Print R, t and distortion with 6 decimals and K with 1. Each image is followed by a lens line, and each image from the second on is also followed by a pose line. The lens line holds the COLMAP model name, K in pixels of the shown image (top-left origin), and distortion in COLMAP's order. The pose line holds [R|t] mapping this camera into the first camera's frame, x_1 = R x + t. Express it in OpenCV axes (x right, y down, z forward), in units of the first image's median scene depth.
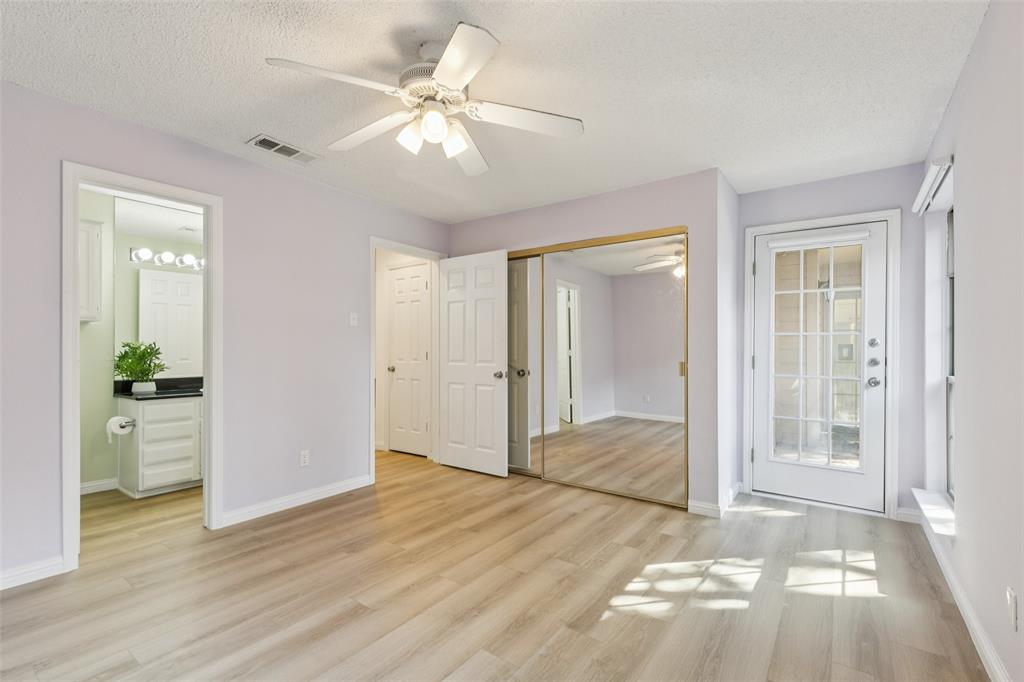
lens RADIAL K [[460.7, 0, 507.1], [0, 460.7, 347.2], [0, 0, 1]] dist [-0.001350, -0.000379]
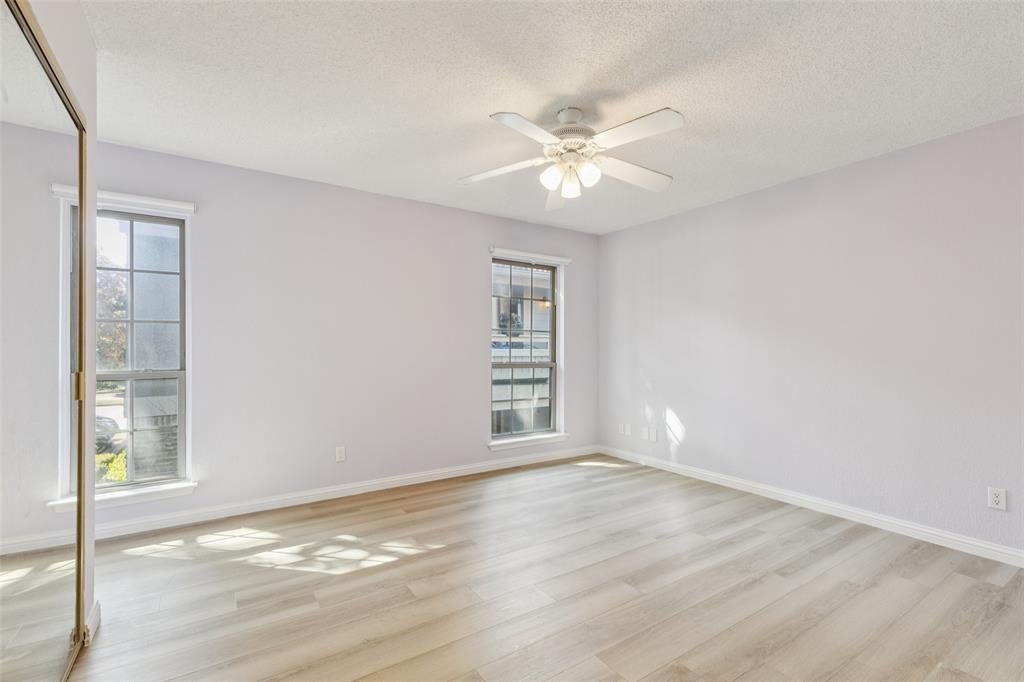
lens RADIAL K [[460.7, 0, 507.1], [0, 460.7, 347.2], [0, 0, 1]] dist [-0.001350, -0.000379]
pose [[-0.940054, -0.006979, 0.340953, -0.368127], [-0.005493, 0.999971, 0.005322, -0.004929], [-0.340980, 0.003130, -0.940065, 1.908297]]
